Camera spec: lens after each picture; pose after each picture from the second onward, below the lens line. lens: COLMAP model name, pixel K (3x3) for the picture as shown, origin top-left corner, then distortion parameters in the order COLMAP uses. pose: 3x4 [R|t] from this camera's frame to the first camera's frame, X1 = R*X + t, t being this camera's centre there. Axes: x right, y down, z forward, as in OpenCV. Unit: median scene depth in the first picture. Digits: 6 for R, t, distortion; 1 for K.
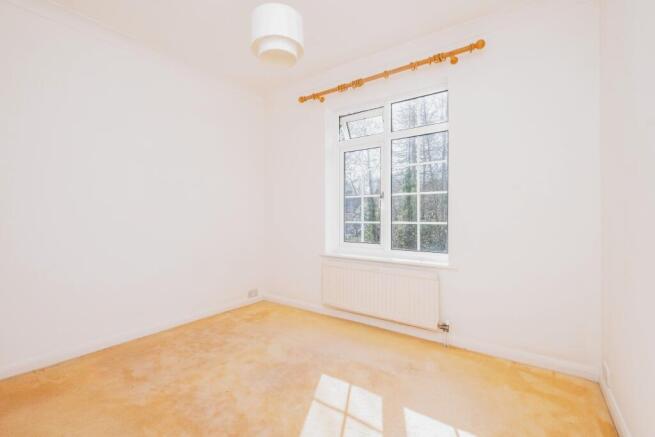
lens RADIAL K [[285.7, 0, 324.6], [0, 285.7, 212.7], [0, 0, 1]] dist [0.001792, 0.000126]
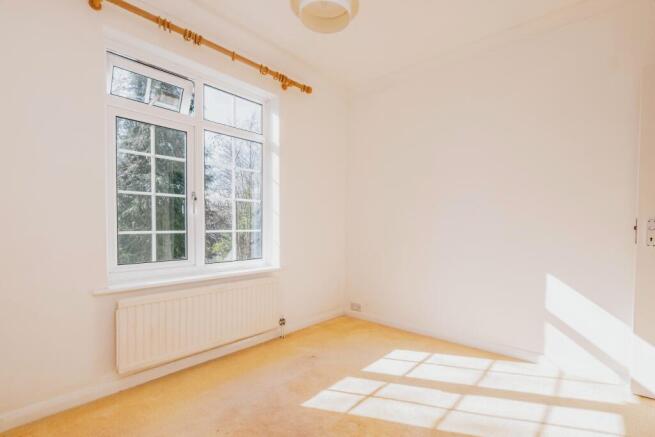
lens RADIAL K [[302.7, 0, 336.5], [0, 302.7, 231.8], [0, 0, 1]] dist [0.052249, -0.000067]
pose [[0.116962, -0.014149, 0.993036, -0.613947], [-0.006042, 0.999870, 0.014958, 0.021489], [-0.993118, -0.007749, 0.116862, 0.532873]]
